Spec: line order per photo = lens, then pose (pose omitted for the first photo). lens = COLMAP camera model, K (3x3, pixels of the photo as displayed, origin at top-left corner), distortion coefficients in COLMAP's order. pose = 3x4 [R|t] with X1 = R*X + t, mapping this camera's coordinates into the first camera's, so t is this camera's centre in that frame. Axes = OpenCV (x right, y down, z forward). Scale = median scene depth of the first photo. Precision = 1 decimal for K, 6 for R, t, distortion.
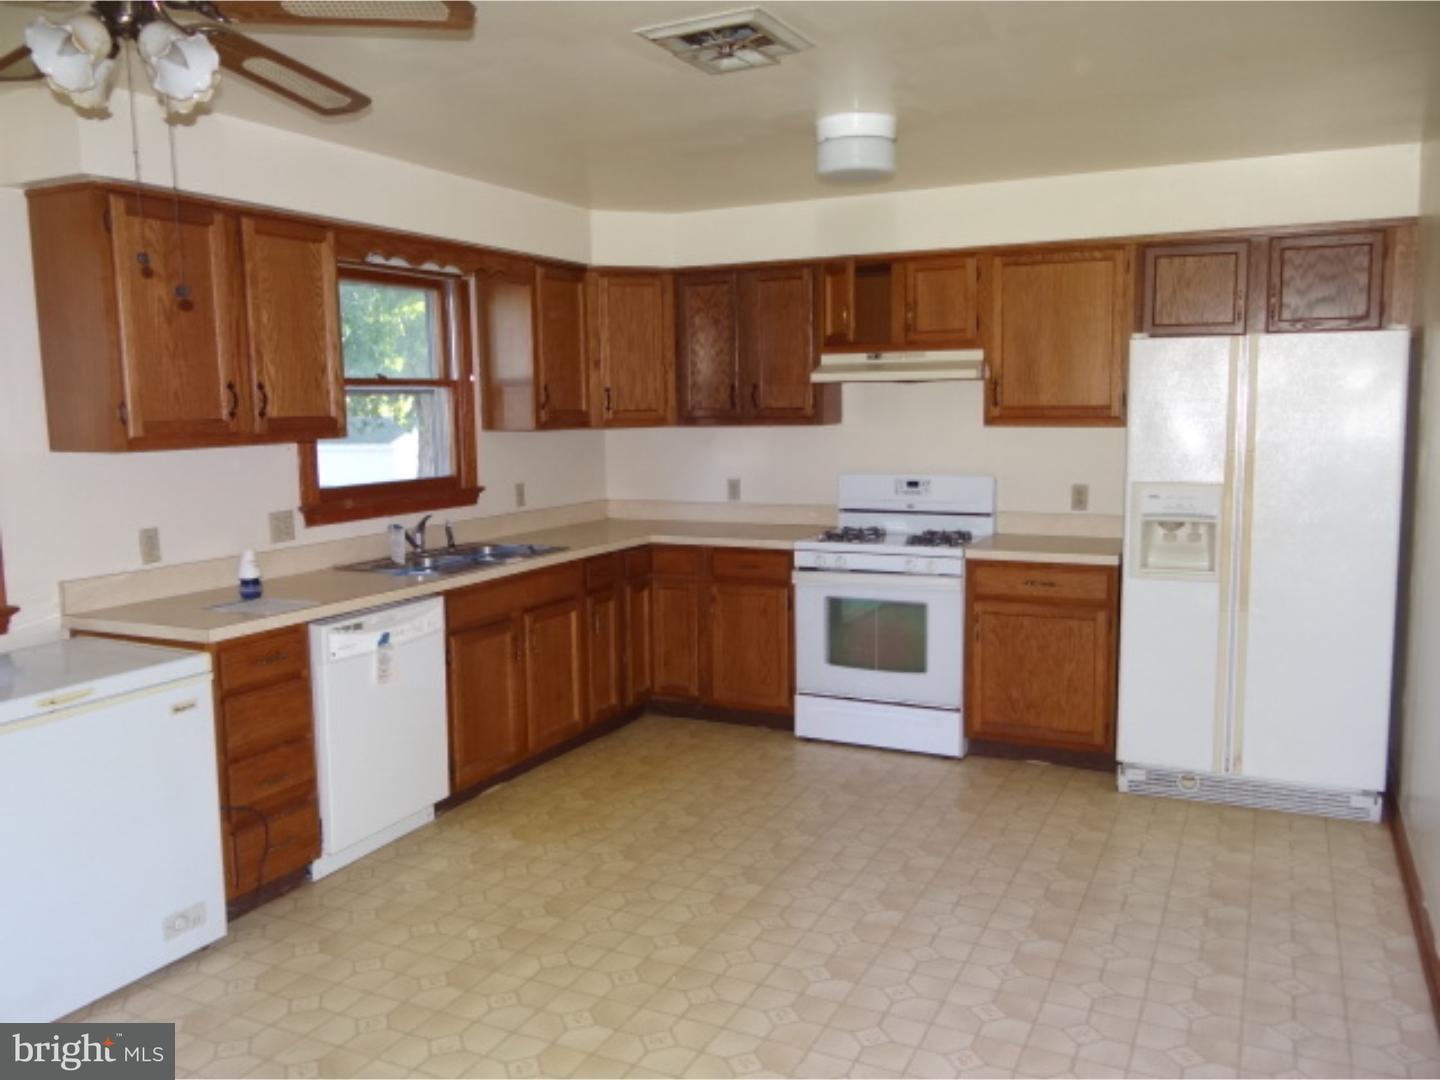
lens RADIAL K [[1158.1, 0, 720.0], [0, 1158.1, 540.0], [0, 0, 1]] dist [0.047673, -0.004602]
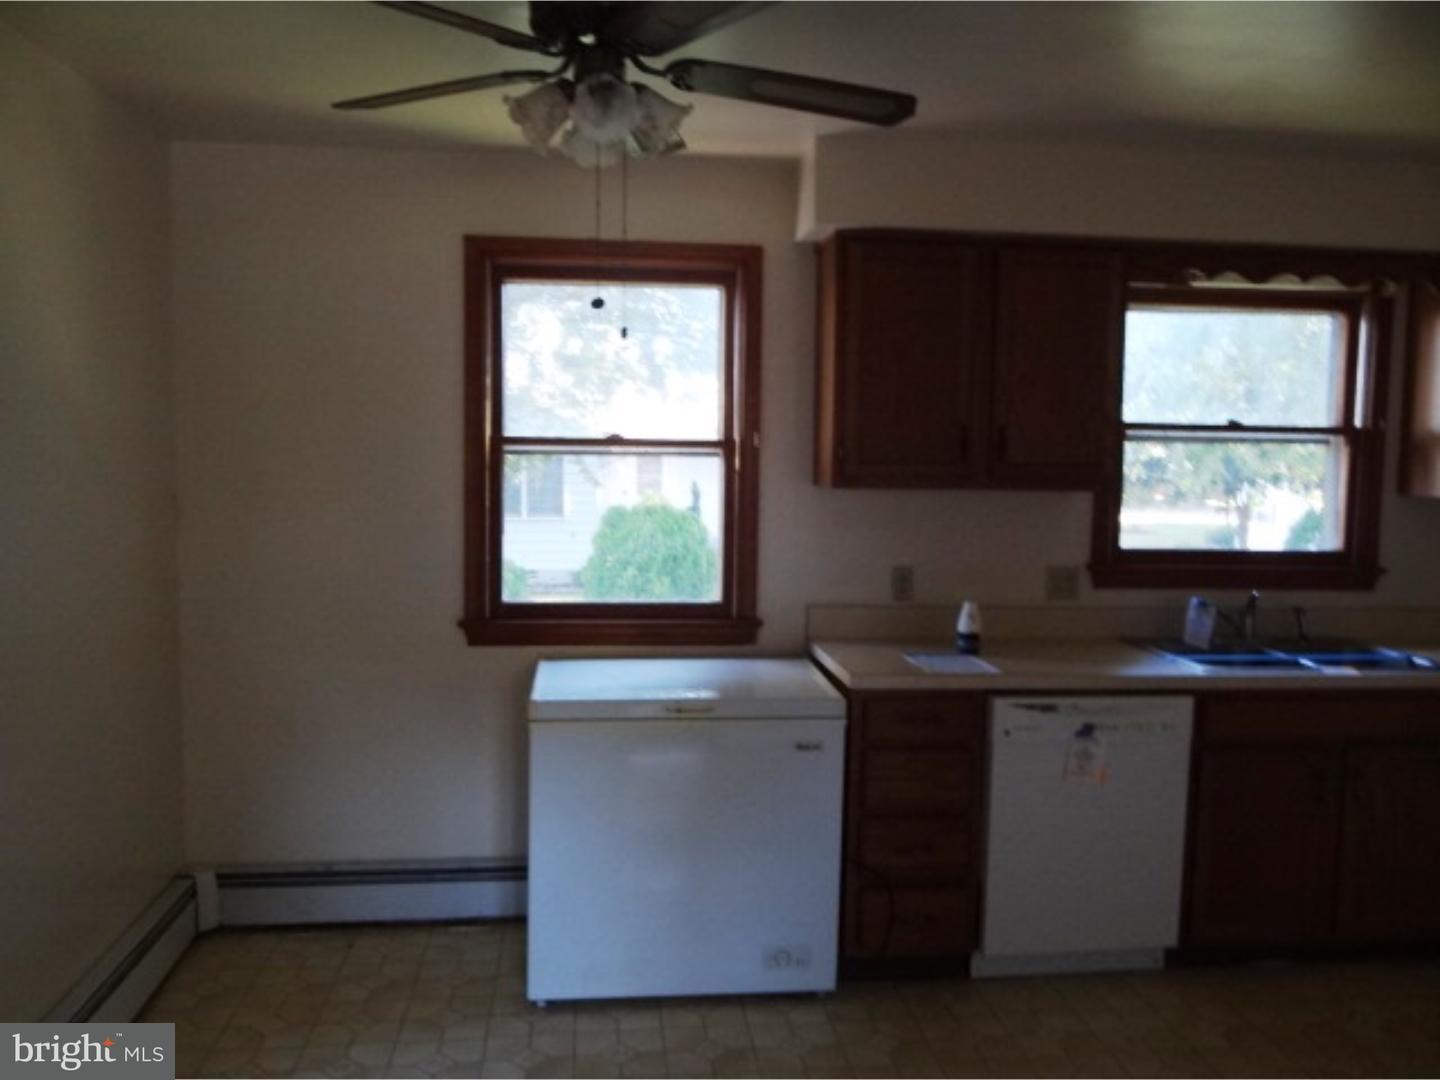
lens RADIAL K [[1158.1, 0, 720.0], [0, 1158.1, 540.0], [0, 0, 1]] dist [0.047673, -0.004602]
pose [[0.562961, 0.096409, -0.820841, 0.245597], [-0.128400, 0.991317, 0.028370, -0.042100], [0.816449, 0.089425, 0.570451, 0.291249]]
